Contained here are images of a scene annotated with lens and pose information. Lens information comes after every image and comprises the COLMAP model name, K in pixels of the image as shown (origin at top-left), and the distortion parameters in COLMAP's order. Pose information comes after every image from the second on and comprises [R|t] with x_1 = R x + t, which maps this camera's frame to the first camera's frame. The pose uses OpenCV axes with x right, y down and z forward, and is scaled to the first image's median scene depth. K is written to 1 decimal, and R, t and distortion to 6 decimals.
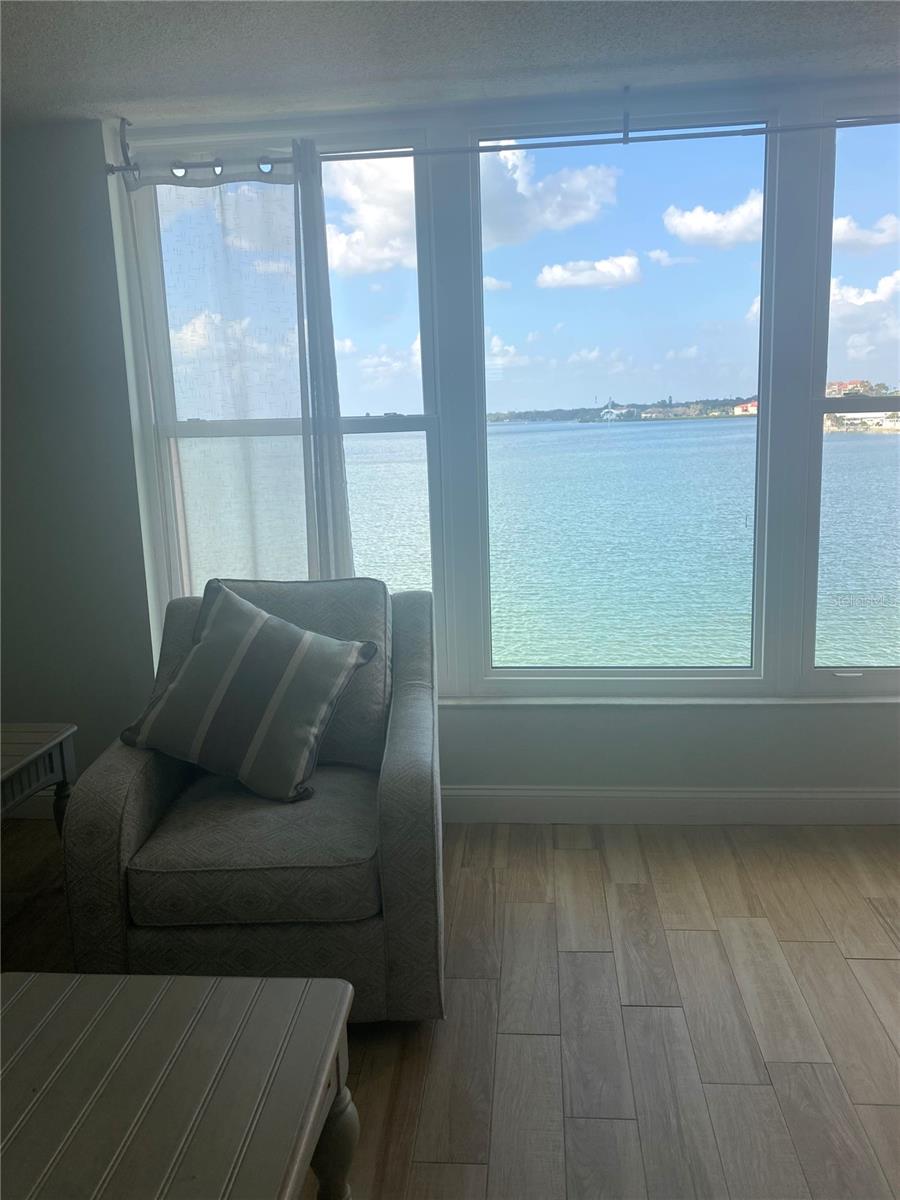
lens RADIAL K [[925.1, 0, 461.6], [0, 925.1, 579.3], [0, 0, 1]] dist [0.096375, -0.158588]
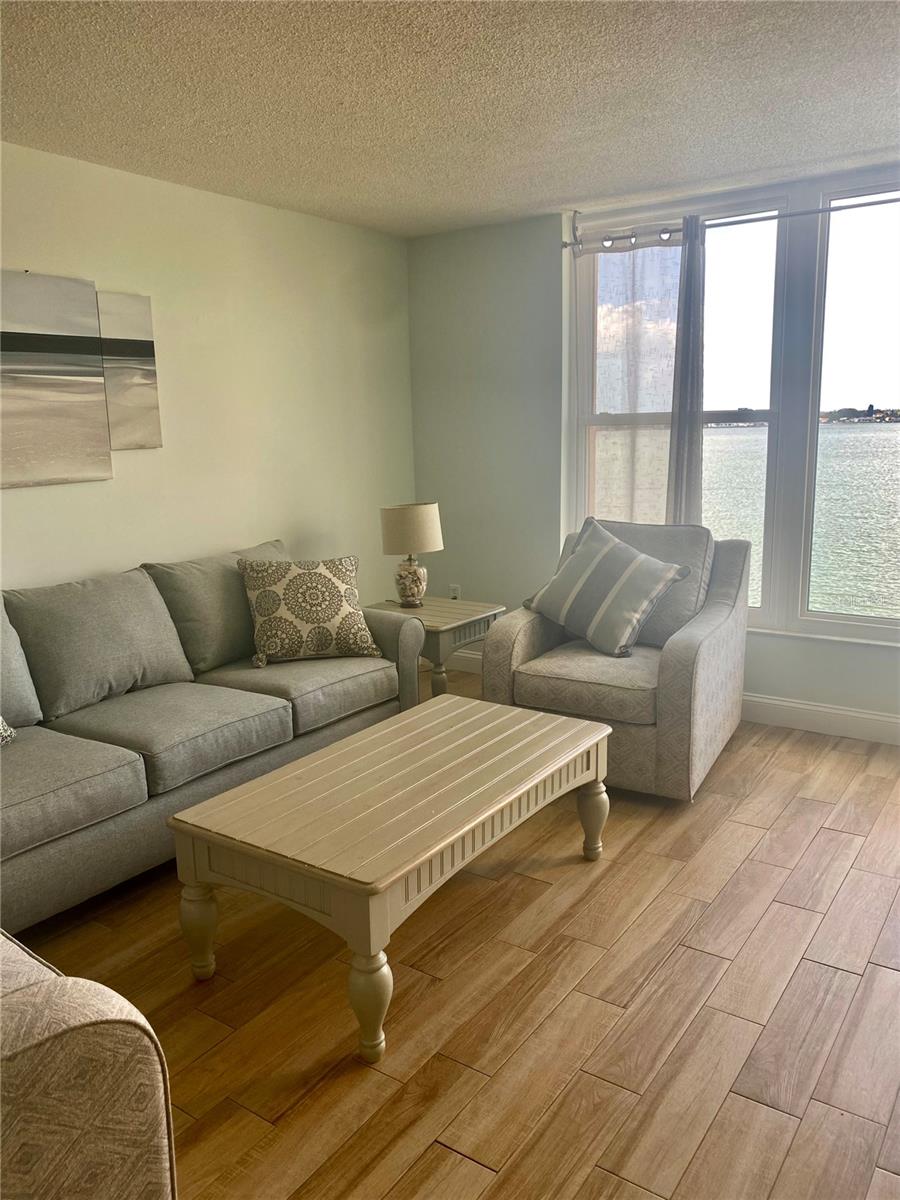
lens RADIAL K [[918.9, 0, 453.5], [0, 918.9, 593.1], [0, 0, 1]] dist [0.113964, -0.277577]
pose [[0.870503, 0.106152, -0.480580, 0.250336], [-0.094632, 0.994344, 0.048222, 0.064856], [0.482980, 0.003500, 0.875624, -0.396663]]
